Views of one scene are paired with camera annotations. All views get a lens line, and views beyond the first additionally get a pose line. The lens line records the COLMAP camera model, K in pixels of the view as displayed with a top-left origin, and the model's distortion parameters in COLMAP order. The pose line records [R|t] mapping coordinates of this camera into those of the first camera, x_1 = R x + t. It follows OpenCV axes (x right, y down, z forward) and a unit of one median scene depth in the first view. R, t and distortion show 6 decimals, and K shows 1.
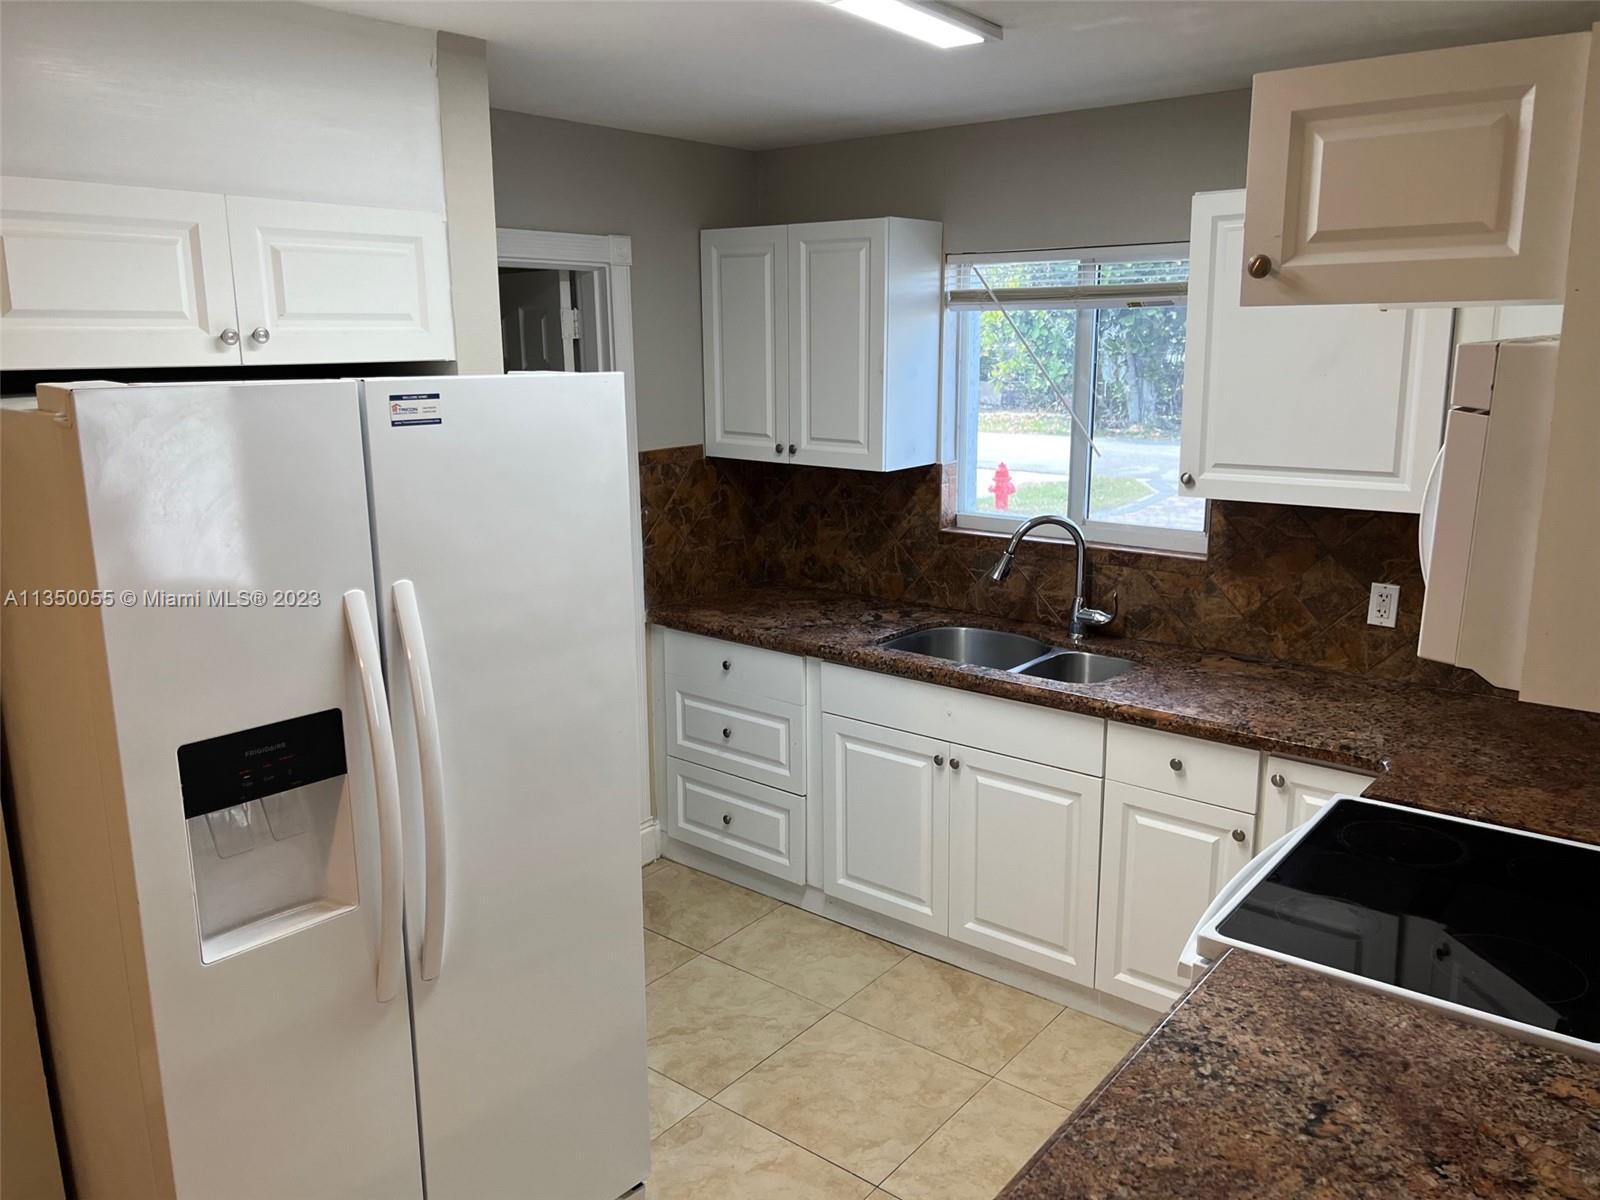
lens RADIAL K [[1210.2, 0, 795.1], [0, 1210.2, 588.7], [0, 0, 1]] dist [0.074912, -0.049115]
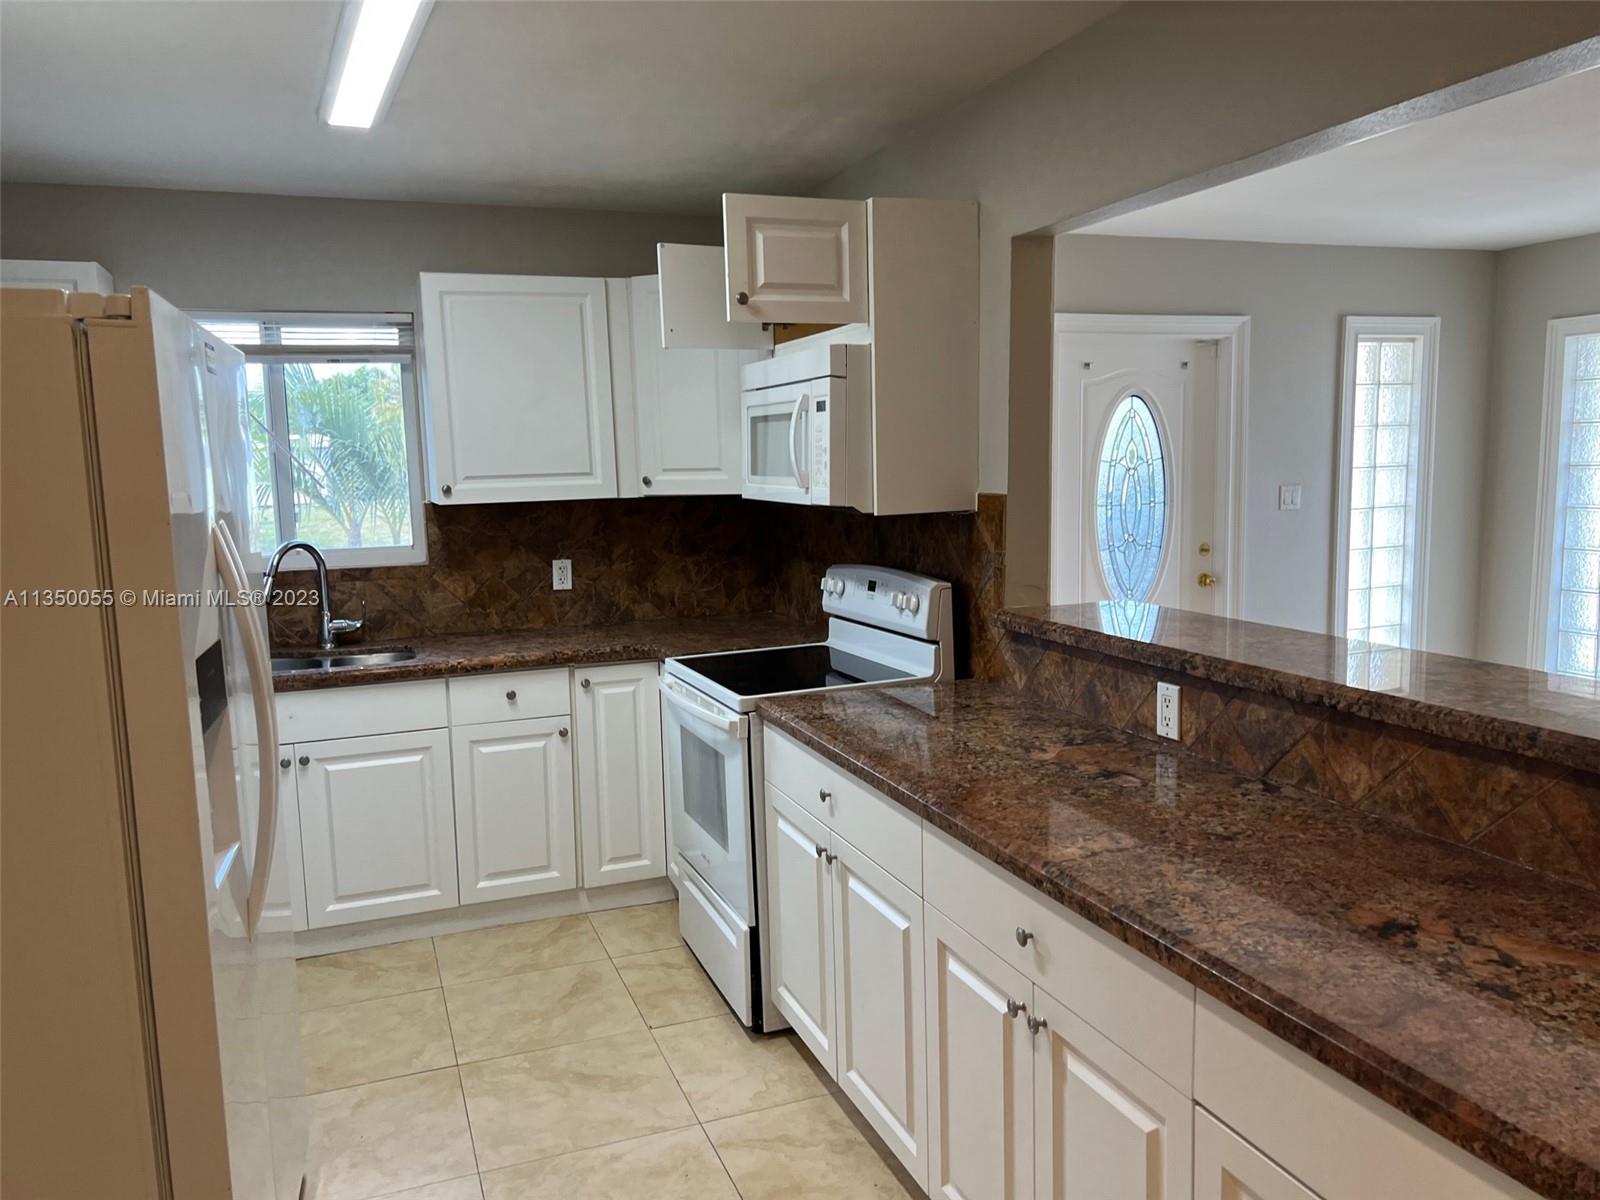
lens RADIAL K [[1210.2, 0, 793.3], [0, 1210.2, 615.8], [0, 0, 1]] dist [0.074912, -0.049115]
pose [[0.504860, -0.114137, 0.855622, -0.583449], [0.201949, 0.979329, 0.011479, 0.095290], [-0.839246, 0.166997, 0.517473, 0.042126]]
